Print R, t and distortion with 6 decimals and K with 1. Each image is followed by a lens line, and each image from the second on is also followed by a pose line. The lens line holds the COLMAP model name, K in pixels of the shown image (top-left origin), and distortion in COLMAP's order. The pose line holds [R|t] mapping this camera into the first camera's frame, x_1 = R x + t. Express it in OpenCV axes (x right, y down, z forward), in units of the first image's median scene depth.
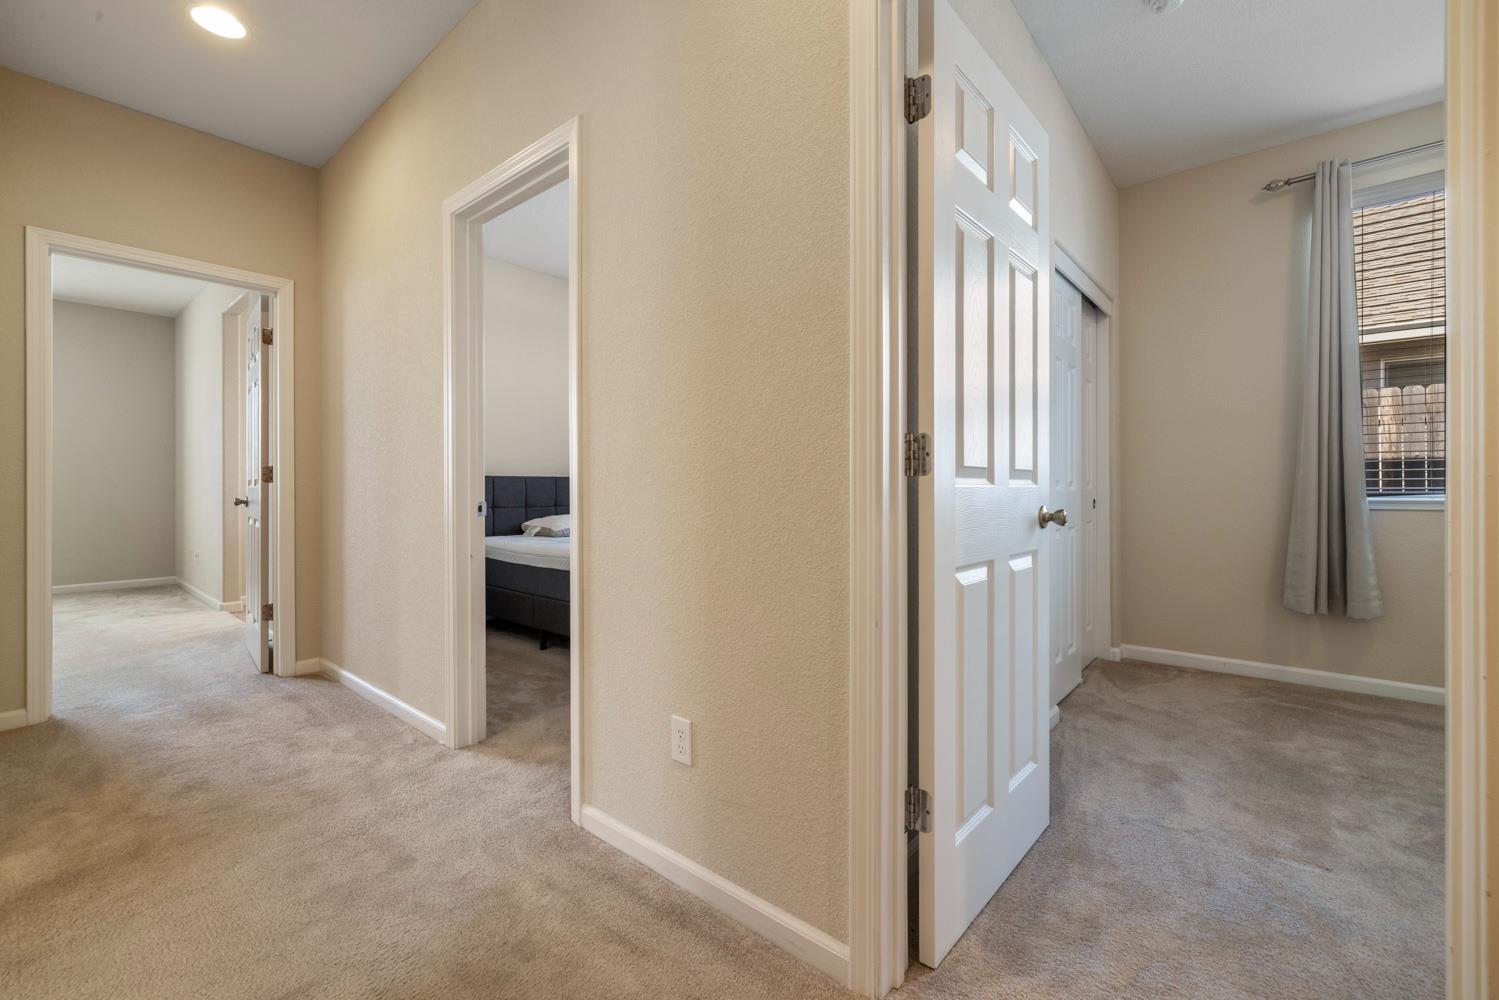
lens RADIAL K [[627.1, 0, 750.5], [0, 627.1, 489.7], [0, 0, 1]] dist [-0.000348, -0.000095]
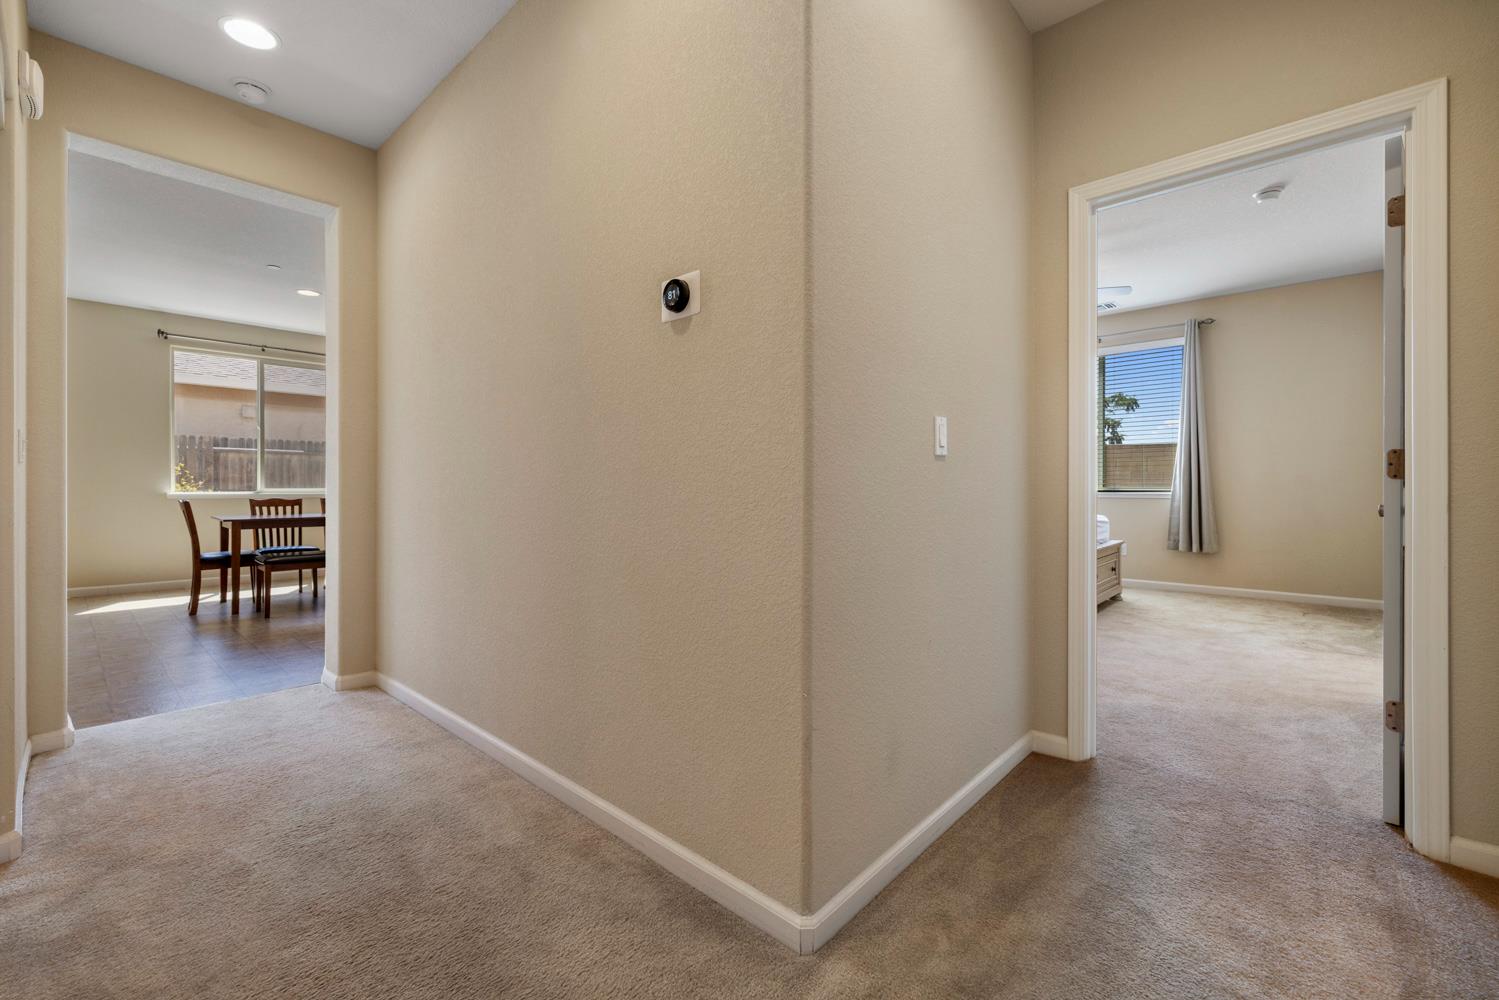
lens RADIAL K [[625.1, 0, 744.0], [0, 625.1, 492.7], [0, 0, 1]] dist [0.000114, 0.000161]
pose [[-0.043537, 0.006716, -0.999029, -0.206408], [-0.000675, 0.999977, 0.006752, -0.002172], [0.999052, 0.000969, -0.043531, 0.463799]]
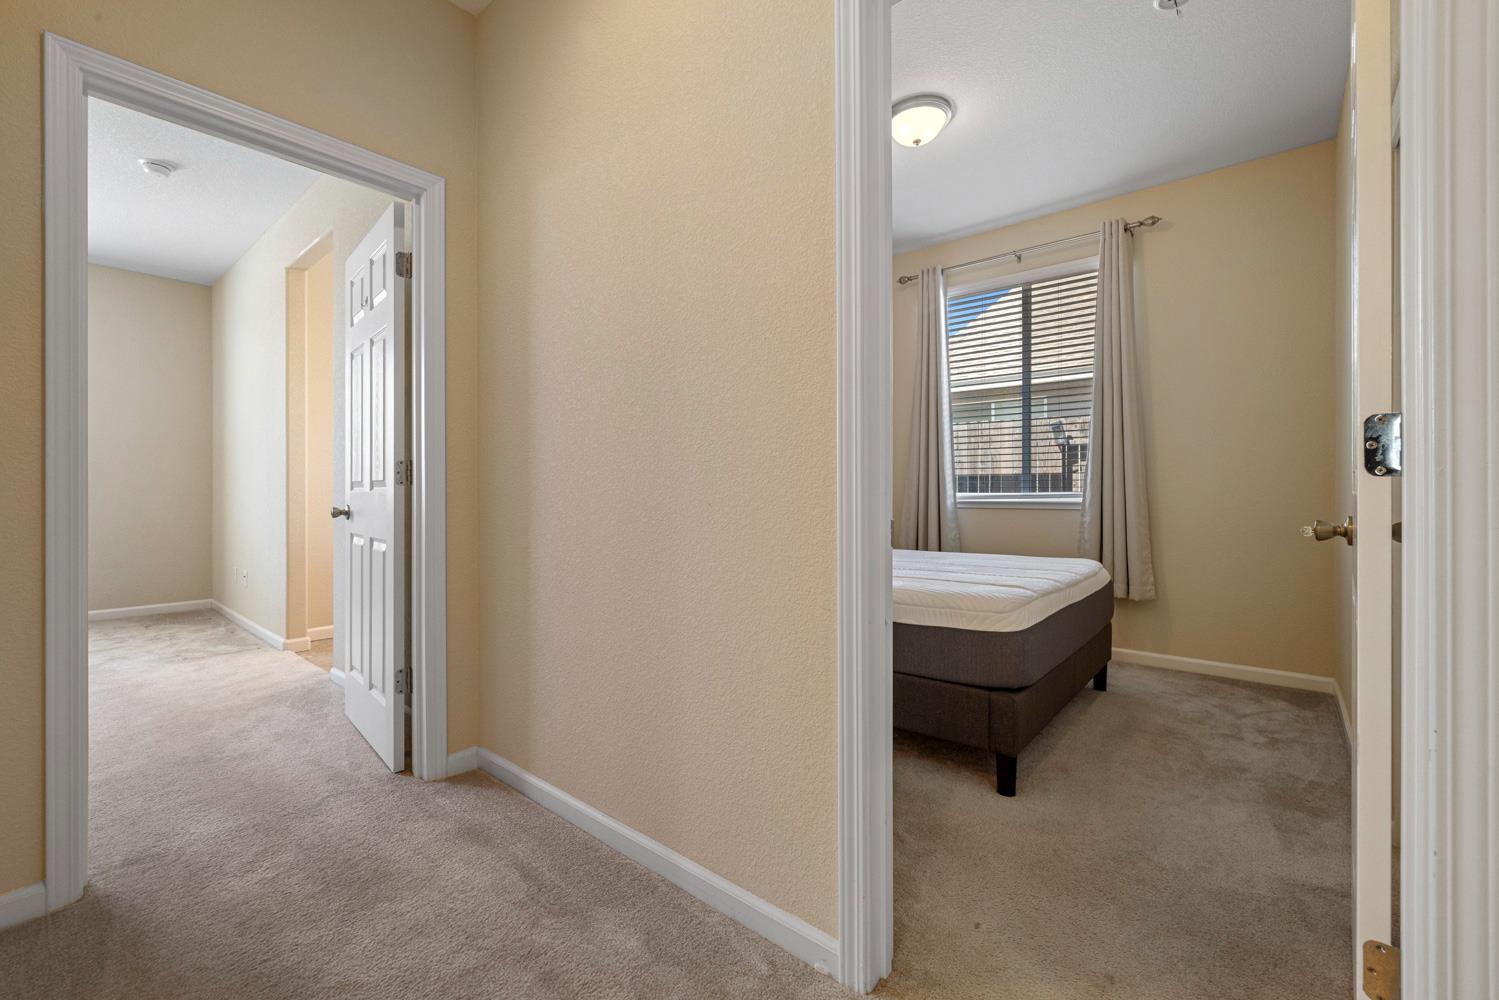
lens RADIAL K [[625.1, 0, 744.0], [0, 625.1, 492.7], [0, 0, 1]] dist [0.000114, 0.000161]
pose [[0.999992, -0.000578, -0.003937, -0.413839], [0.000576, 1.000000, -0.000381, -0.002575], [0.003937, 0.000378, 0.999992, 0.346271]]
